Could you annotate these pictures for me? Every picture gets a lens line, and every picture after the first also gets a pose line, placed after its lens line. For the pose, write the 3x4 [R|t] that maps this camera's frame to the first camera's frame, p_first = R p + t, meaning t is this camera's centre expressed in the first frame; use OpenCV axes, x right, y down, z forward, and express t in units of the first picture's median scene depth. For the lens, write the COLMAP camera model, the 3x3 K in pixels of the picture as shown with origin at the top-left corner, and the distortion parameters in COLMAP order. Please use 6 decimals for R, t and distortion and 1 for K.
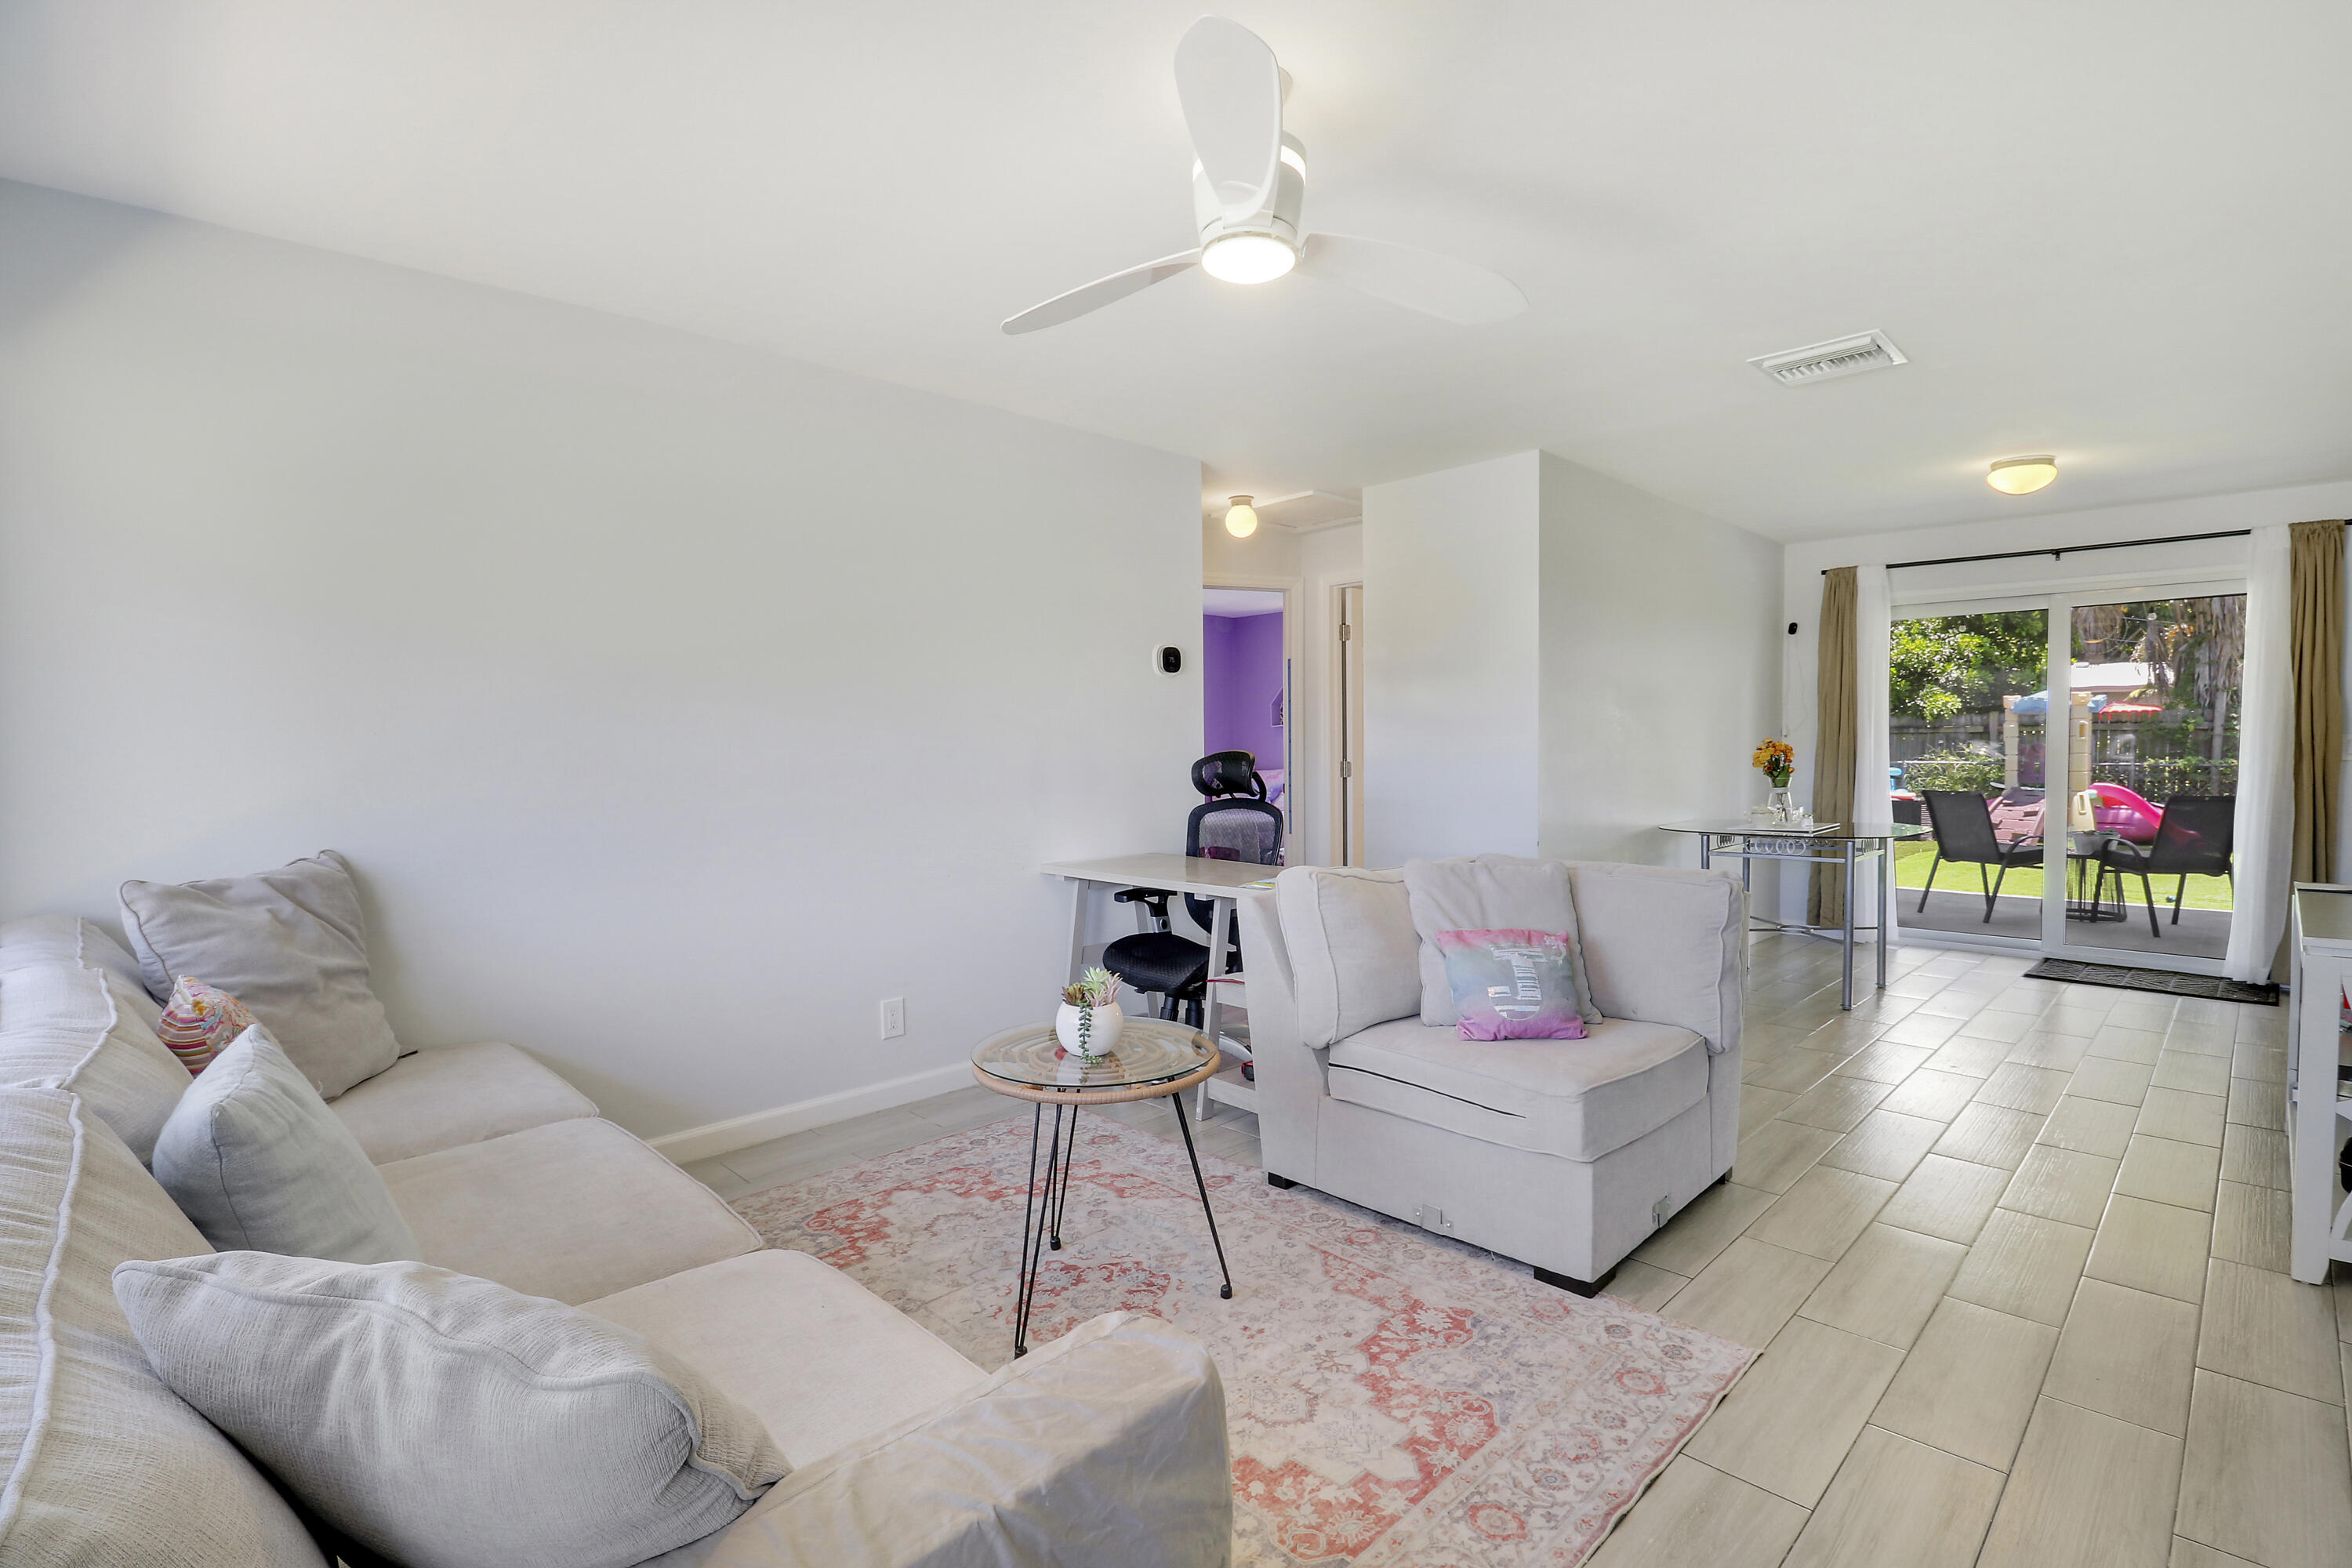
lens RADIAL K [[1092.2, 0, 1206.5], [0, 1092.2, 786.7], [0, 0, 1]] dist [0.016220, -0.018093]
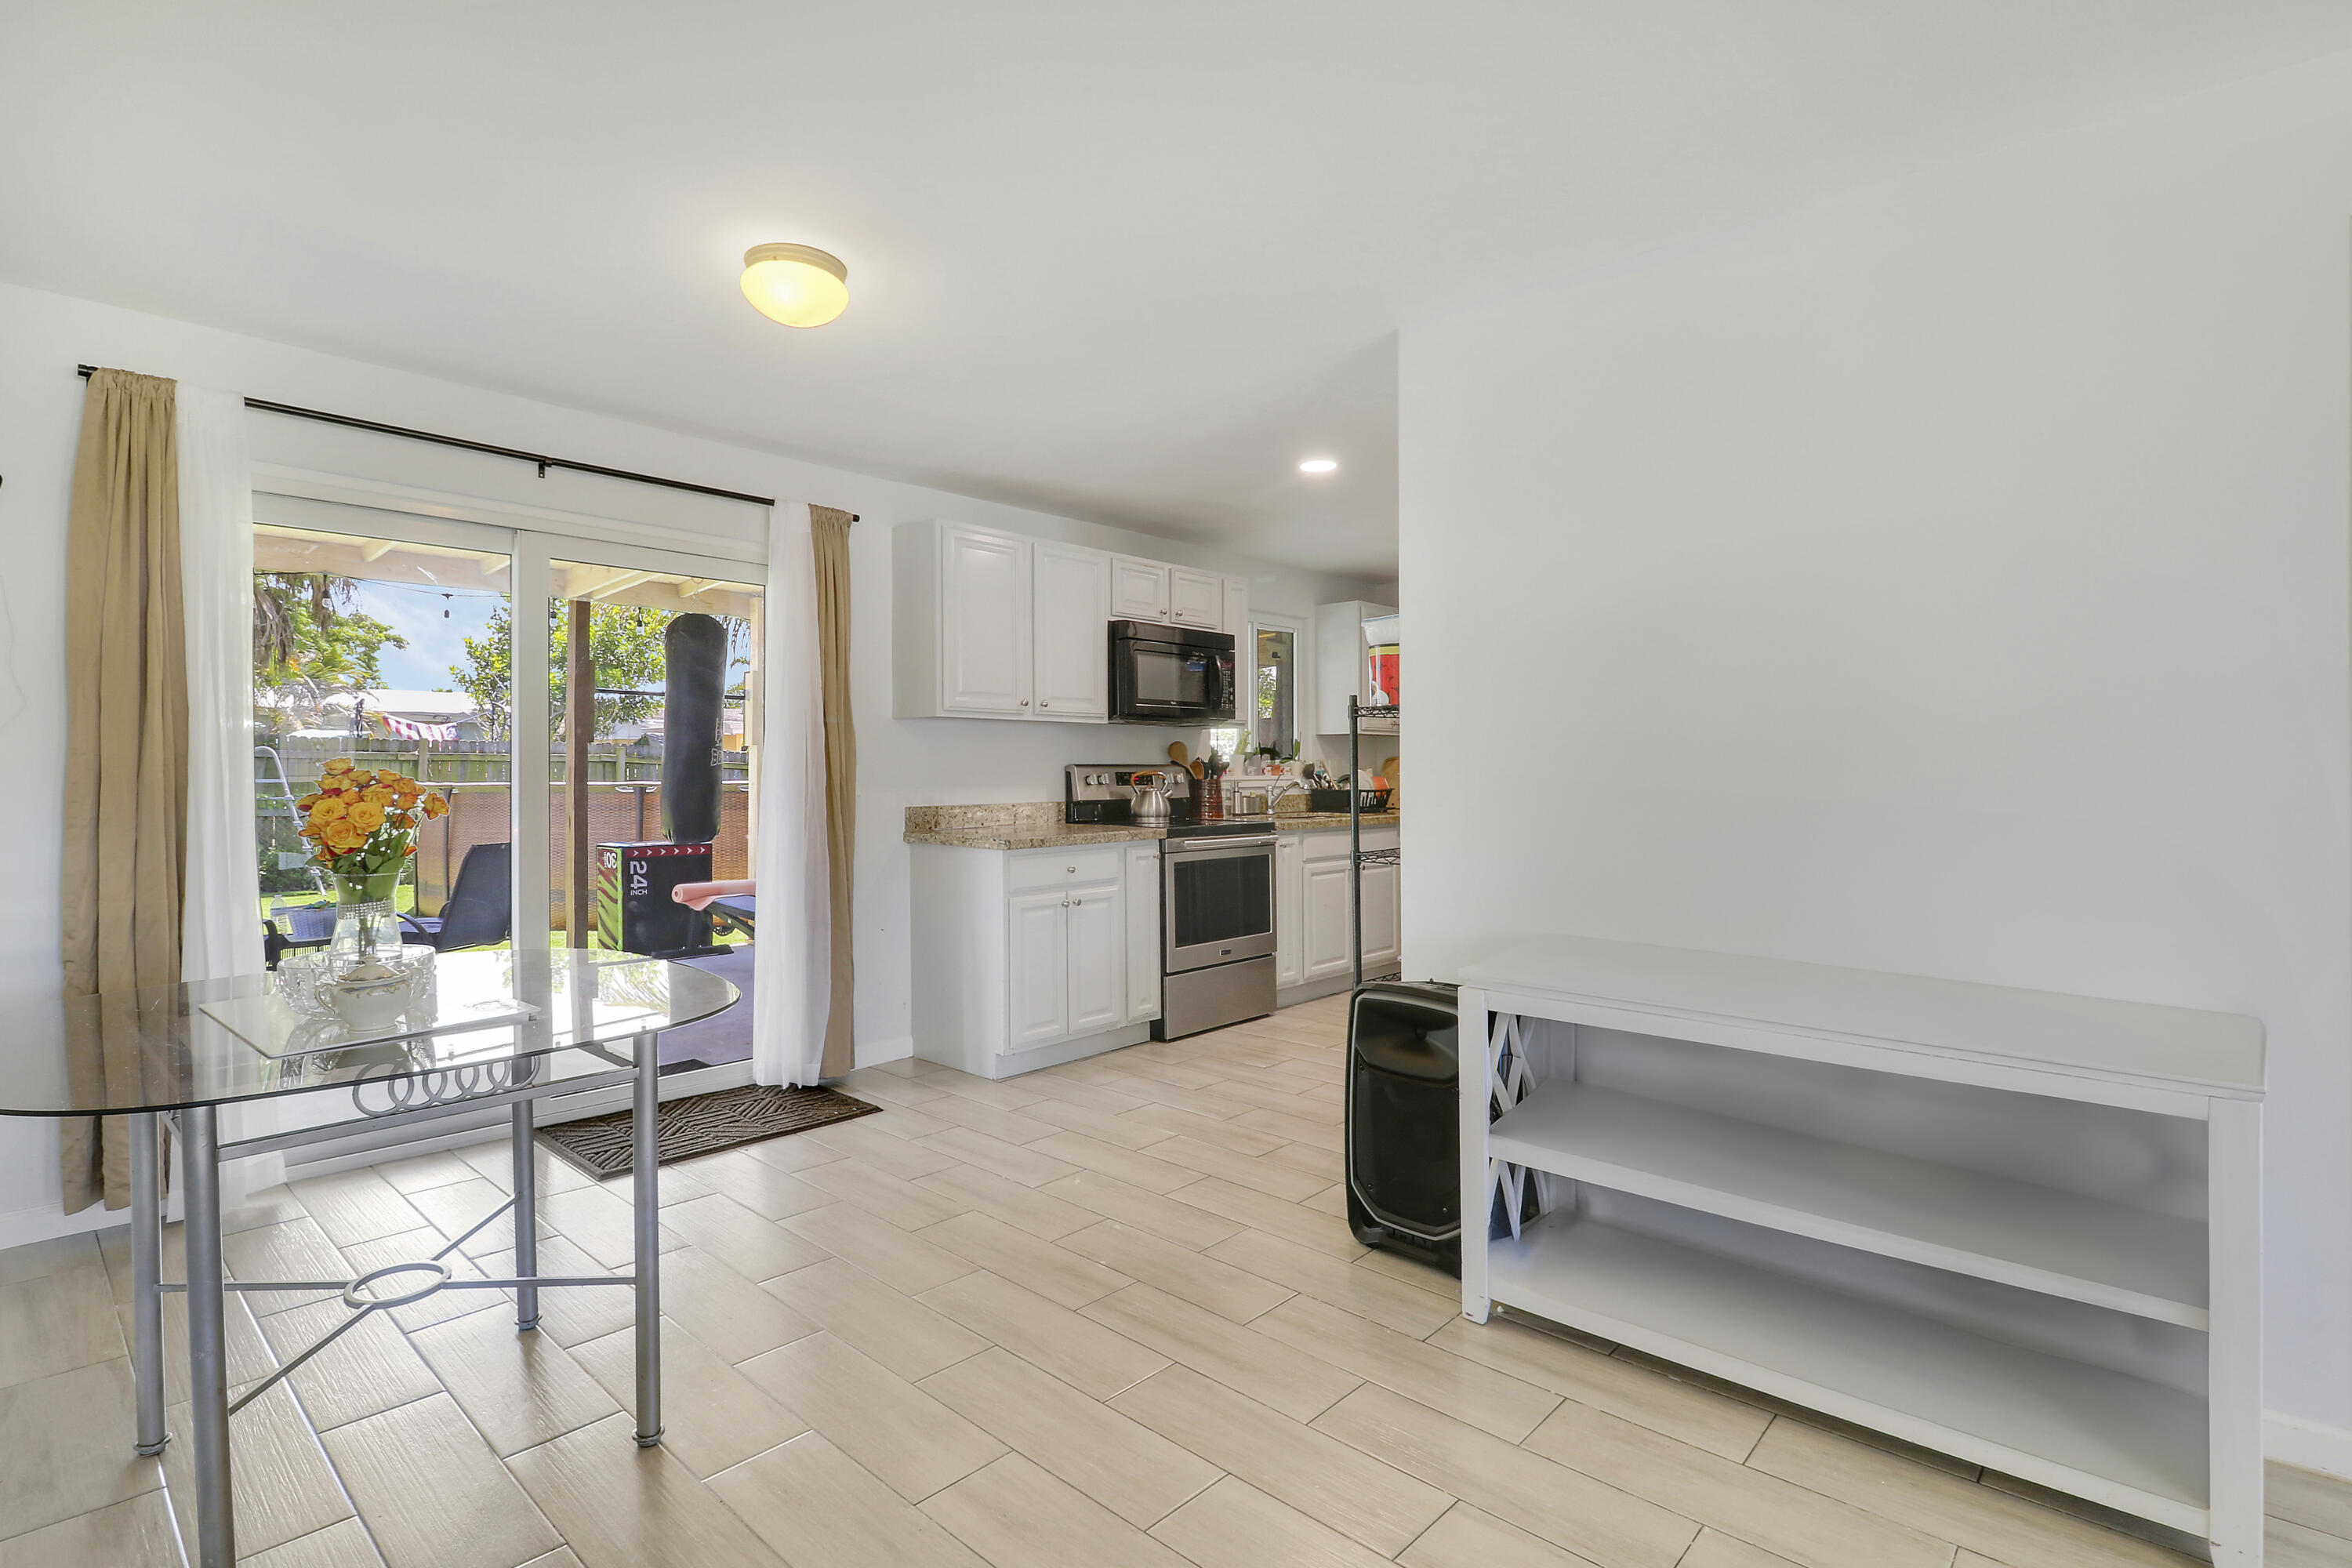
lens RADIAL K [[1099.4, 0, 1169.9], [0, 1099.4, 790.3], [0, 0, 1]] dist [0.000995, -0.012869]
pose [[-0.024223, -0.012394, 0.999630, 0.061282], [0.035357, 0.999287, 0.013247, -0.011180], [-0.999081, 0.035665, -0.023767, 0.270183]]
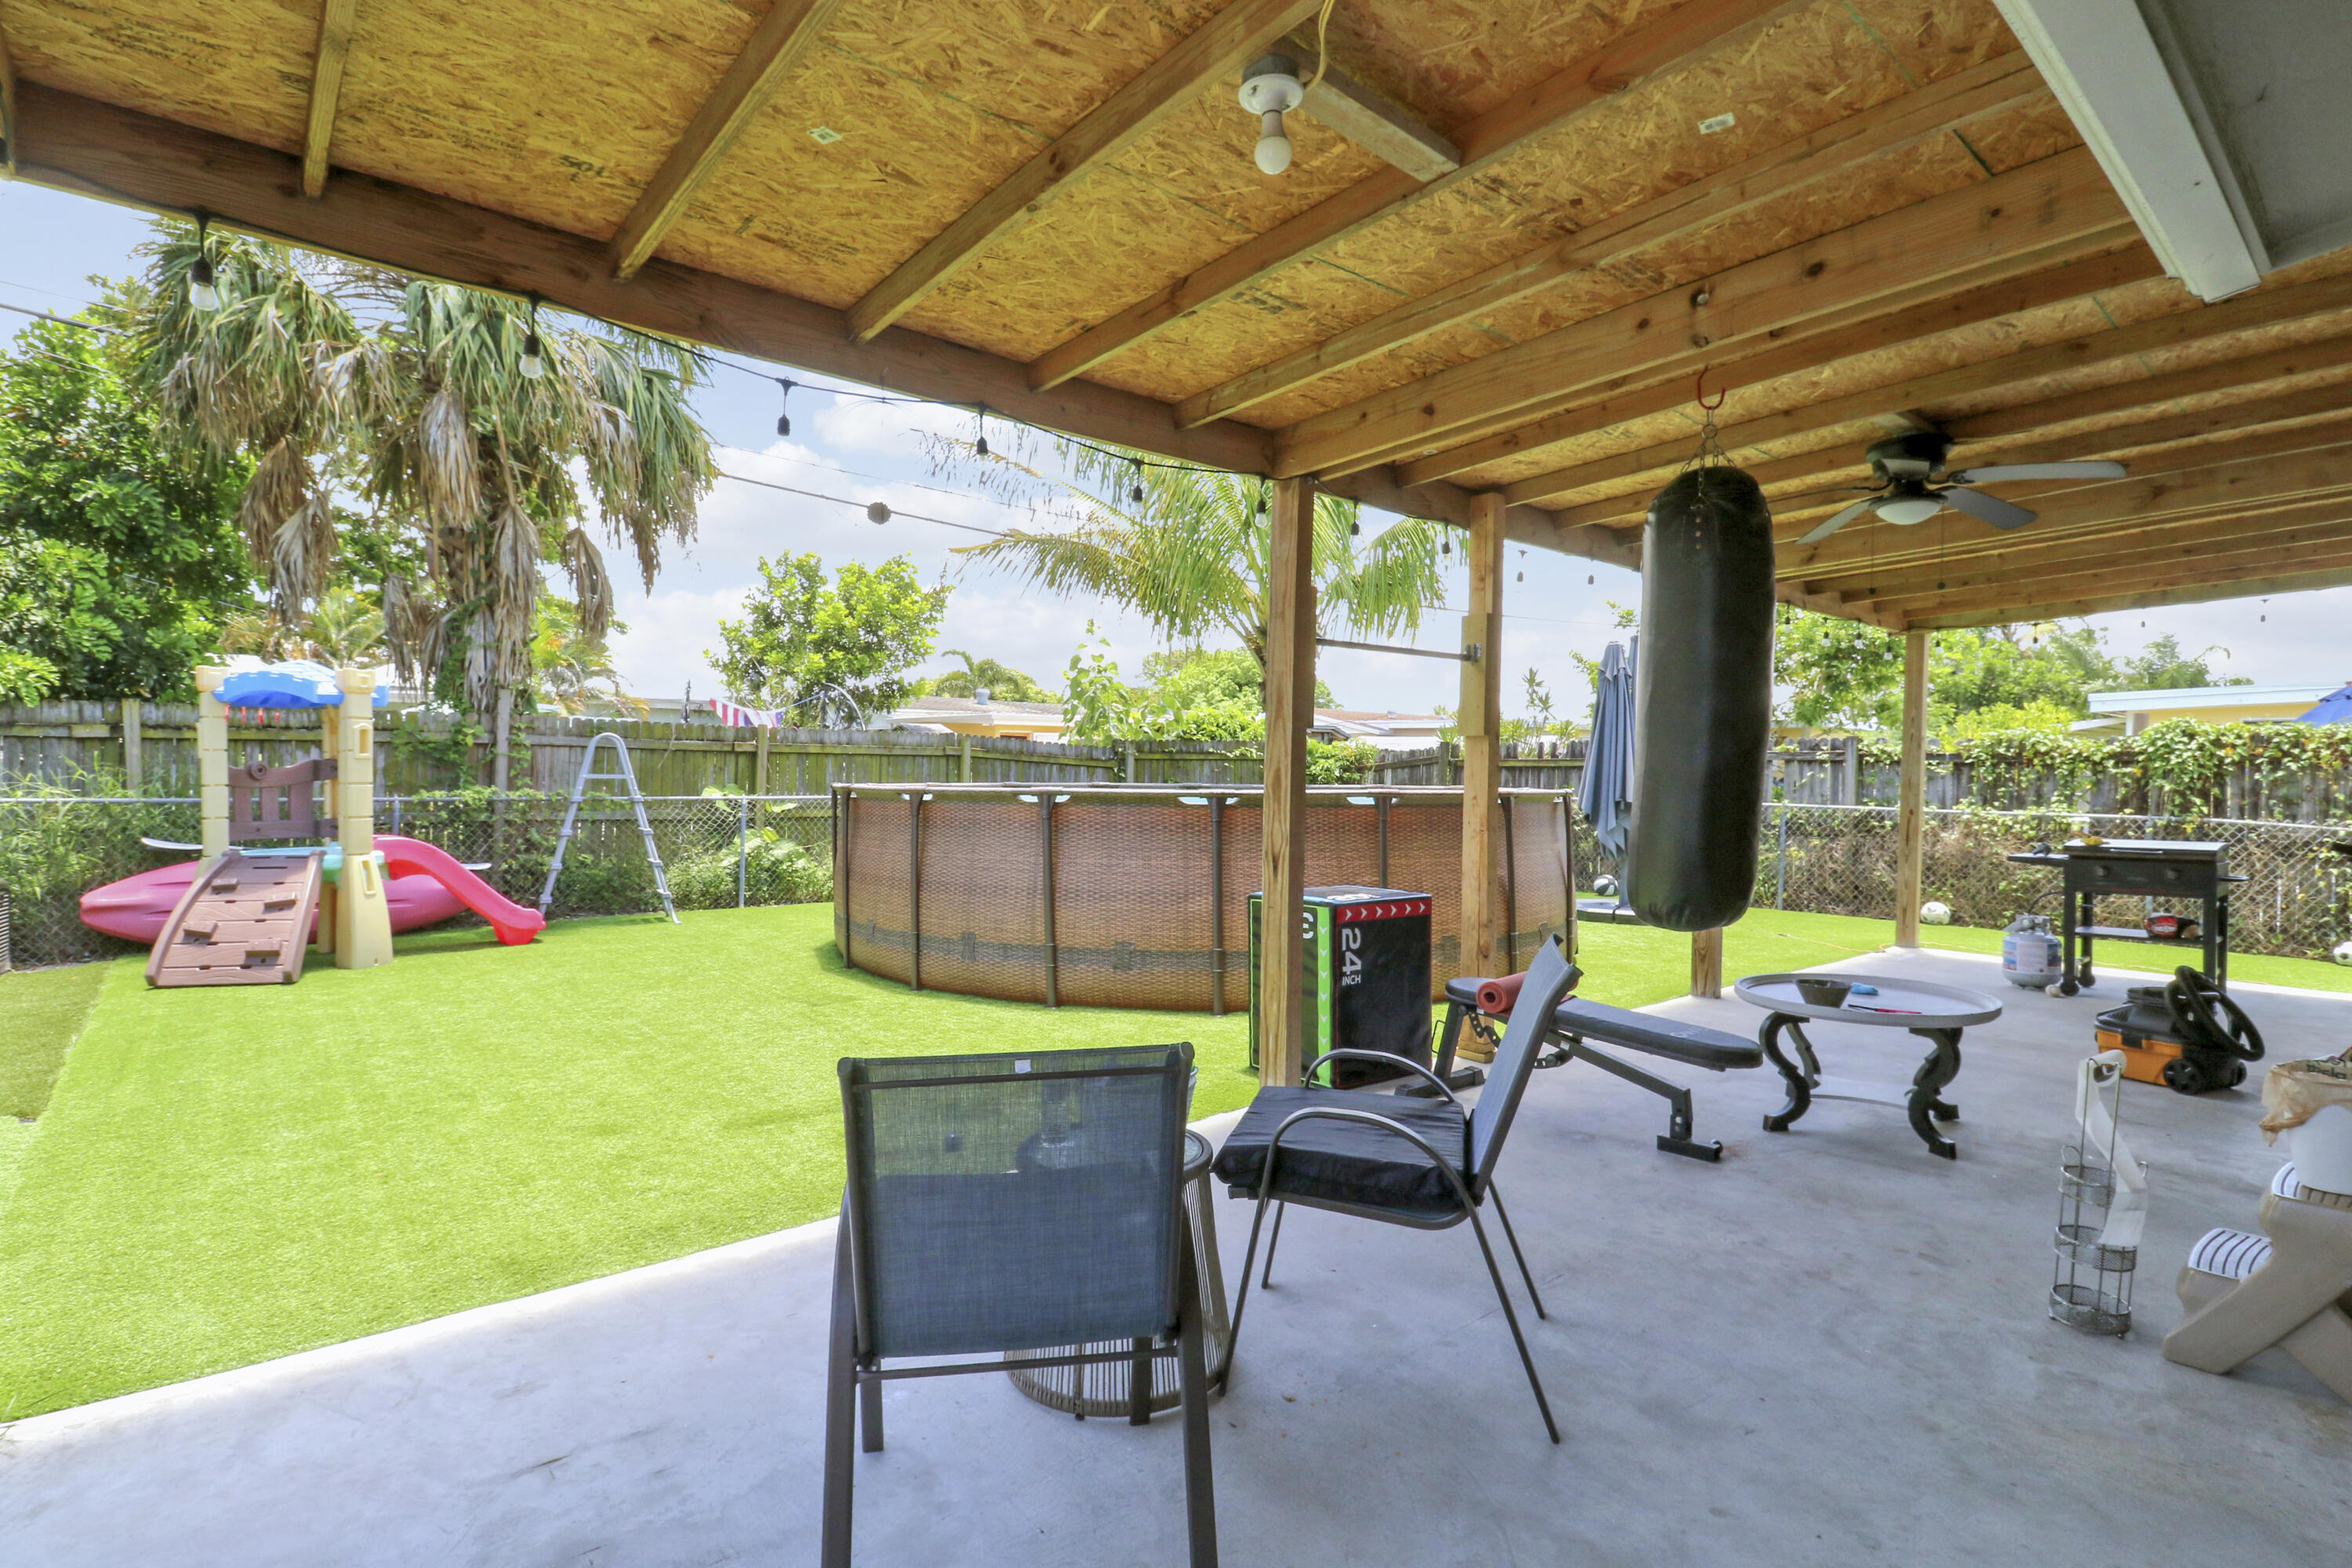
lens RADIAL K [[1099.4, 0, 1169.9], [0, 1099.4, 790.3], [0, 0, 1]] dist [0.000995, -0.012869]
pose [[0.082984, -0.013120, 0.996465, 0.296827], [0.022678, 0.999679, 0.011273, -0.023898], [-0.996293, 0.021662, 0.083255, 0.559798]]
